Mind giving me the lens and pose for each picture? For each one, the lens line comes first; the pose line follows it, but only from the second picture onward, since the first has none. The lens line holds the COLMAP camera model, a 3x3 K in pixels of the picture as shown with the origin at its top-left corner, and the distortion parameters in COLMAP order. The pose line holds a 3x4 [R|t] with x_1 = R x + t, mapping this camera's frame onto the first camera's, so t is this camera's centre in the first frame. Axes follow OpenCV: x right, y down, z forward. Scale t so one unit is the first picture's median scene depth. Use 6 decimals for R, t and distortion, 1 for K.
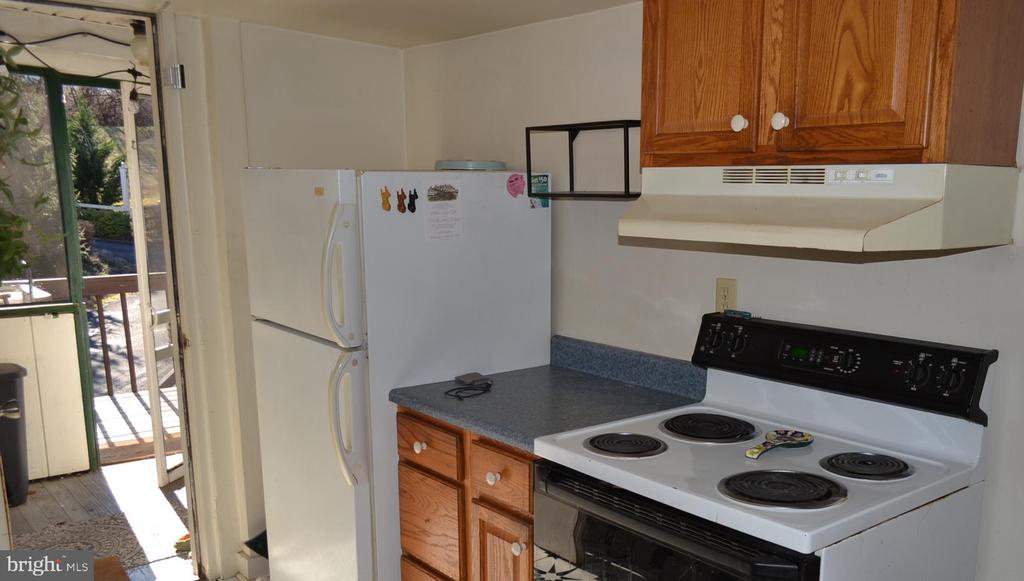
lens RADIAL K [[899.7, 0, 514.9], [0, 899.7, 358.9], [0, 0, 1]] dist [-0.000082, -0.001027]
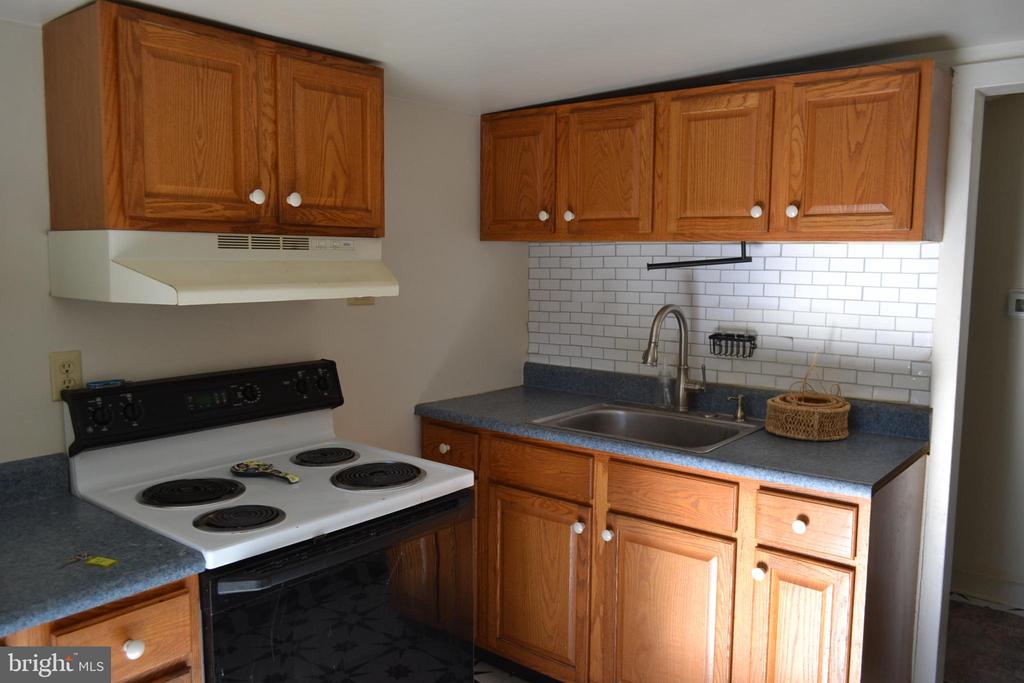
lens RADIAL K [[816.2, 0, 512.0], [0, 816.2, 341.5], [0, 0, 1]] dist [-0.008237, 0.007427]
pose [[-0.221217, -0.103968, 0.969667, -0.846858], [0.183571, 0.972088, 0.146107, -0.177371], [-0.957792, 0.210324, -0.195956, 0.941534]]
